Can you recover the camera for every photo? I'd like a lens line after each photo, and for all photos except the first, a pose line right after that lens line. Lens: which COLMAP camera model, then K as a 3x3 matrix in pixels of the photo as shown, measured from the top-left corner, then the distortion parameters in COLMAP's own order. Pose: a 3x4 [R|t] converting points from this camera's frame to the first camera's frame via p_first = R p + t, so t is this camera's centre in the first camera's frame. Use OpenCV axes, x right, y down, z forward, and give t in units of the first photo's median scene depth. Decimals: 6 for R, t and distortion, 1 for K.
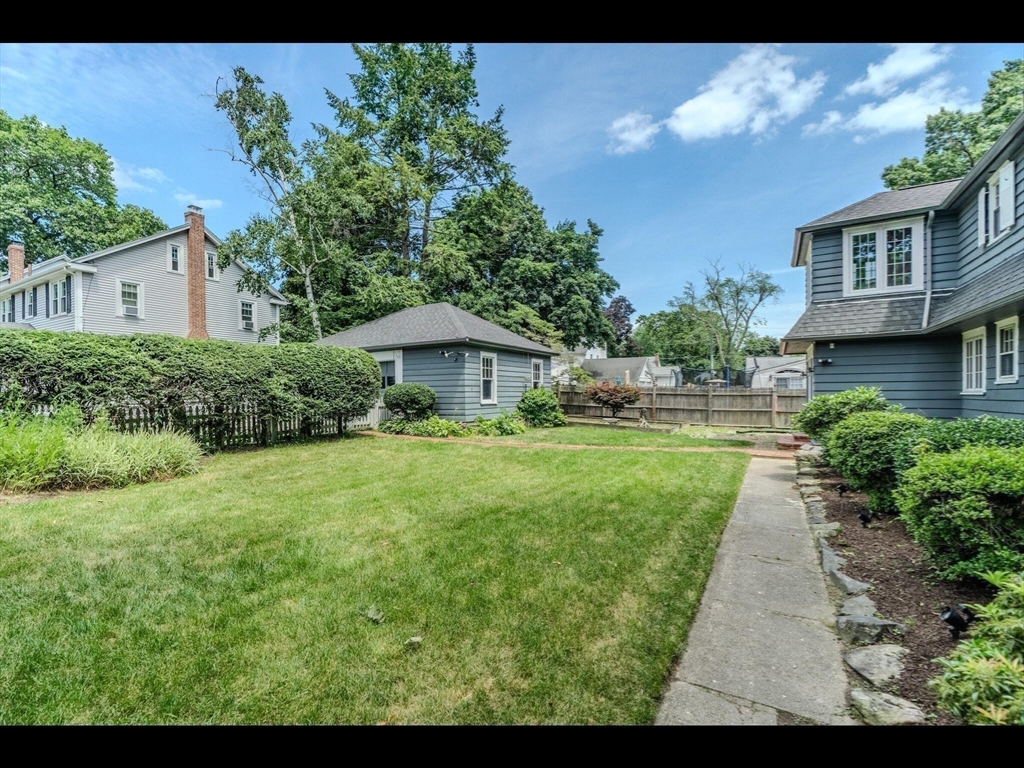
lens RADIAL K [[468.3, 0, 513.3], [0, 468.3, 392.2], [0, 0, 1]] dist [-0.000446, 0.000964]
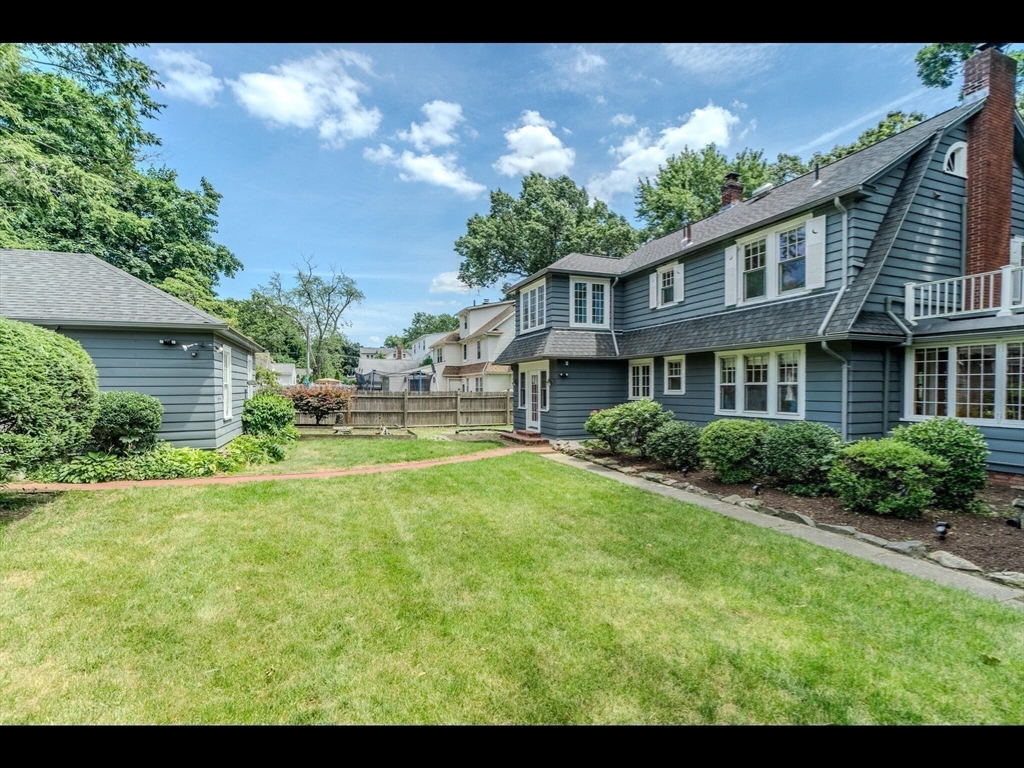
lens RADIAL K [[468.3, 0, 513.3], [0, 468.3, 392.2], [0, 0, 1]] dist [-0.000446, 0.000964]
pose [[0.626879, -0.005003, 0.779100, -0.306178], [-0.001888, 0.999967, 0.007940, -0.020020], [-0.779114, -0.006449, 0.626849, 0.204296]]
